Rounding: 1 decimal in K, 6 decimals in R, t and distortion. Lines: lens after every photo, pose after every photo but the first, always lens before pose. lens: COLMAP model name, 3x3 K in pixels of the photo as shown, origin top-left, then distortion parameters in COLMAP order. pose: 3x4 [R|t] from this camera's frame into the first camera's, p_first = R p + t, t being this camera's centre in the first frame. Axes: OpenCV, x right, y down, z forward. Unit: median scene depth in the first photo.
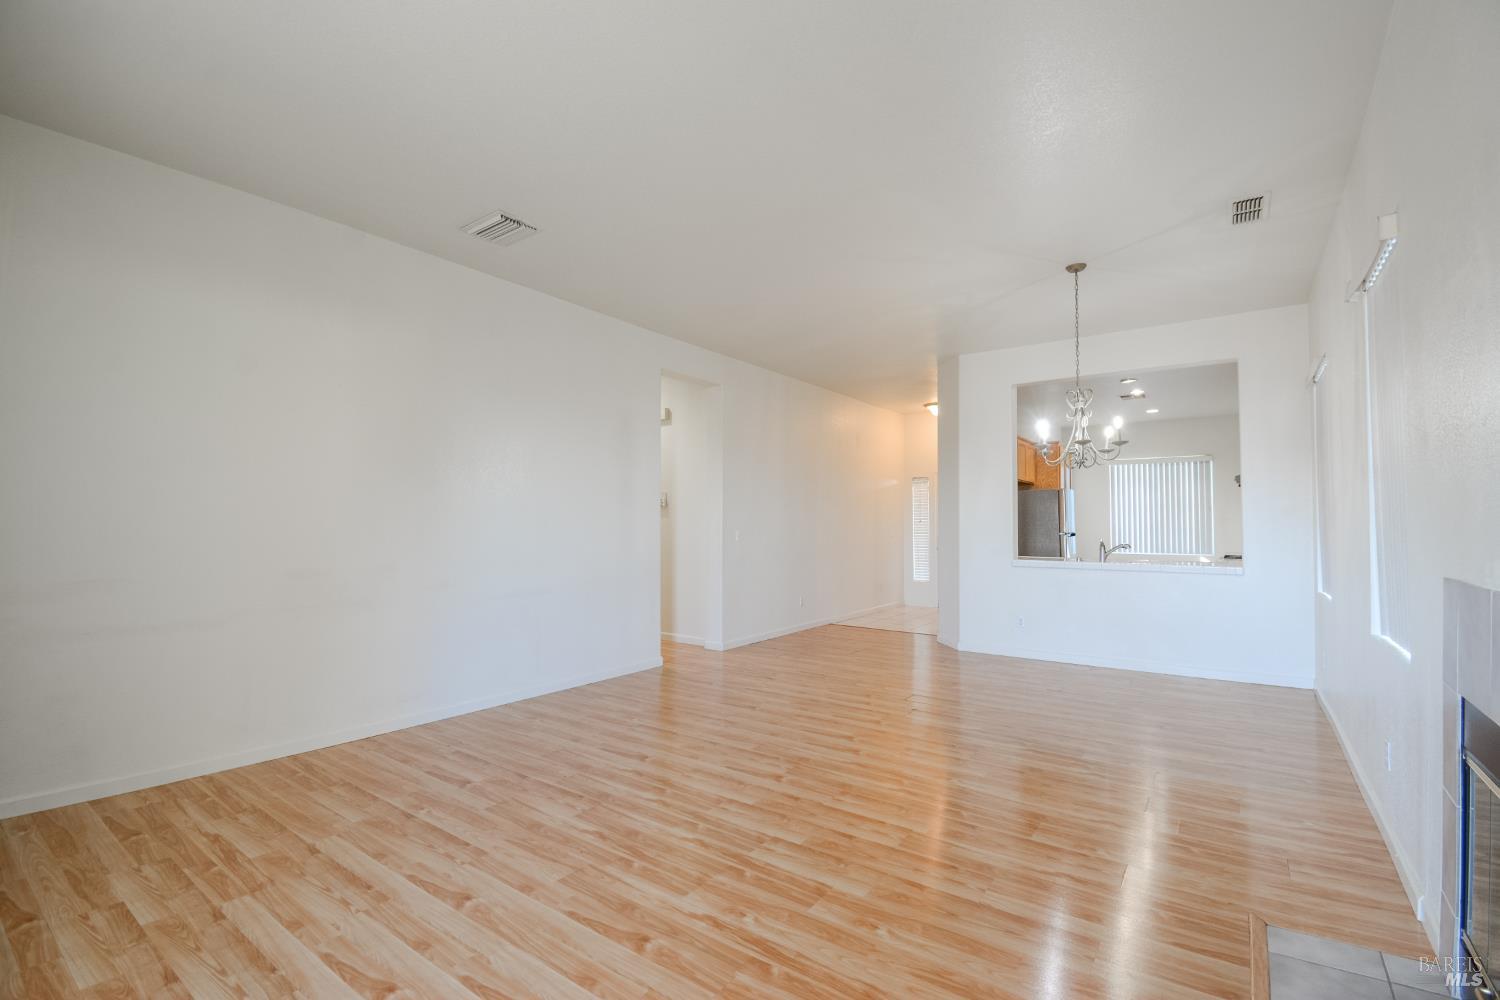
lens RADIAL K [[664.6, 0, 752.4], [0, 664.6, 510.5], [0, 0, 1]] dist [-0.001189, -0.014955]
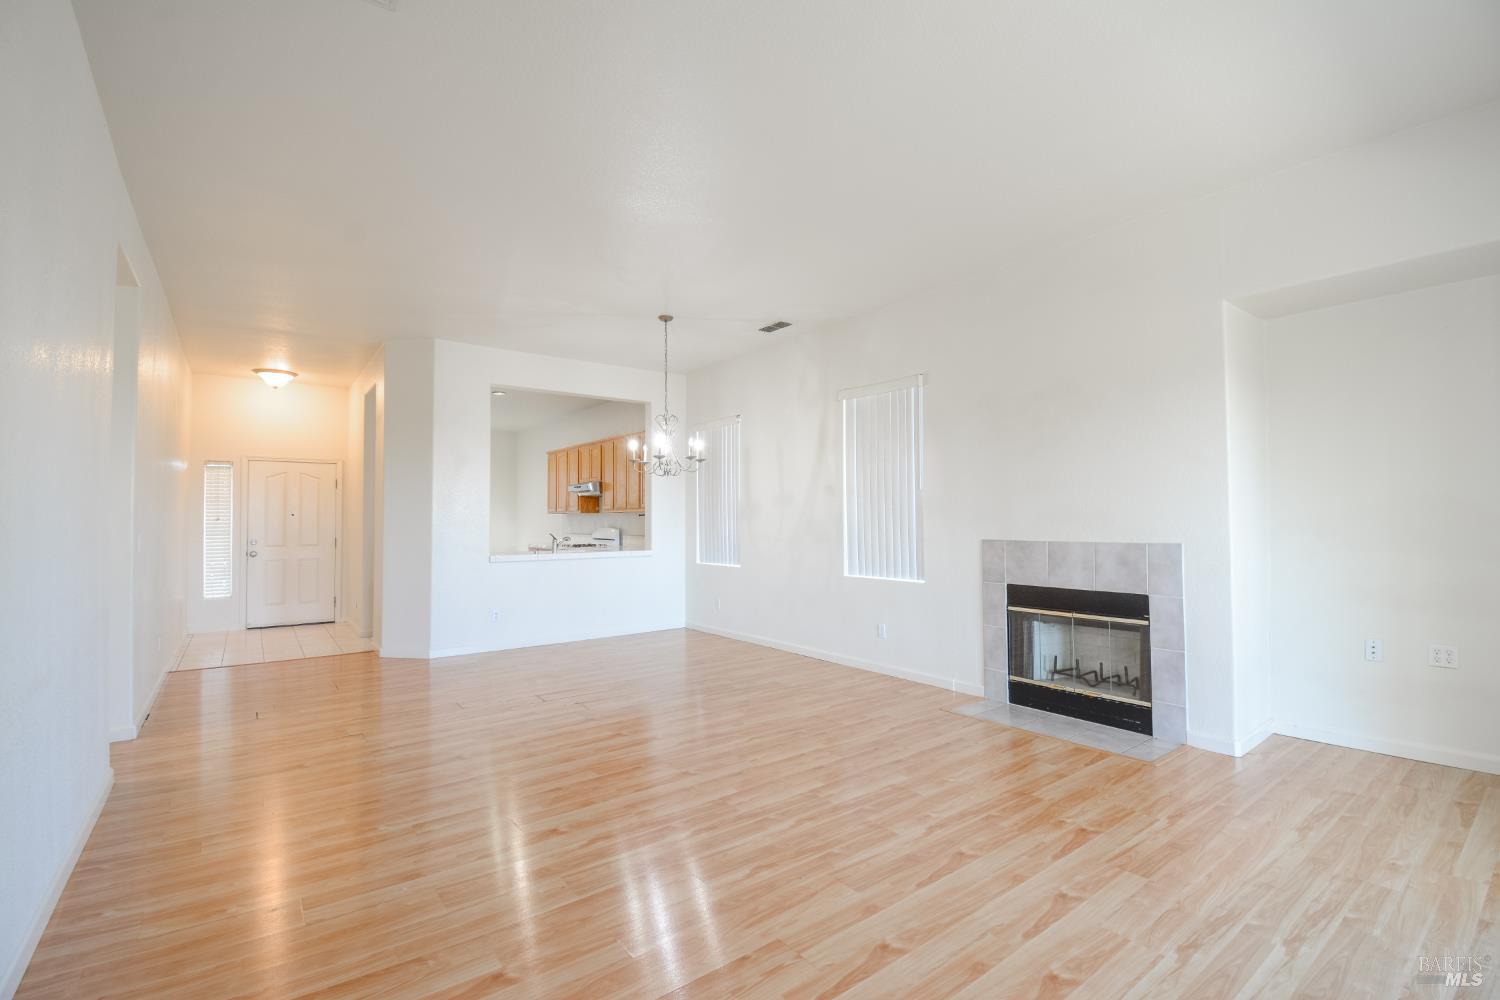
lens RADIAL K [[664.6, 0, 753.4], [0, 664.6, 498.5], [0, 0, 1]] dist [-0.001189, -0.014955]
pose [[0.288450, 0.029207, 0.957049, -0.917803], [-0.013178, 0.999561, -0.026532, 0.015041], [-0.957404, -0.004959, 0.288708, 0.632456]]
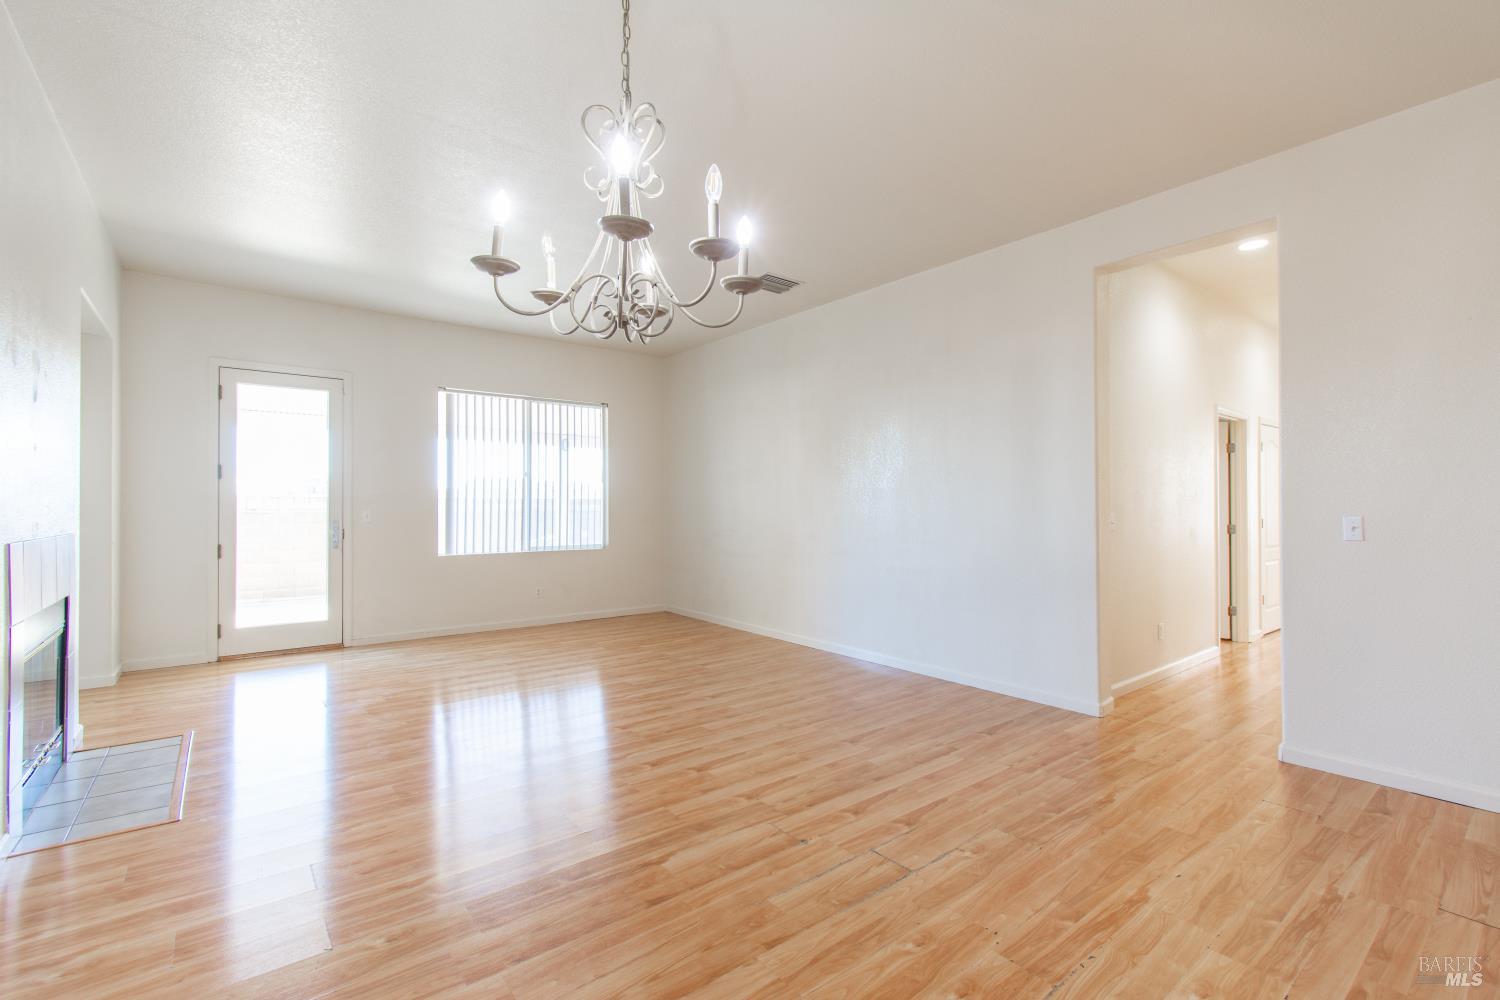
lens RADIAL K [[664.6, 0, 746.2], [0, 664.6, 486.2], [0, 0, 1]] dist [-0.001189, -0.014955]
pose [[-0.271429, -0.027724, -0.962059, 1.100431], [0.017678, 0.999273, -0.033784, 0.035458], [0.962296, -0.026177, -0.270742, 1.549389]]
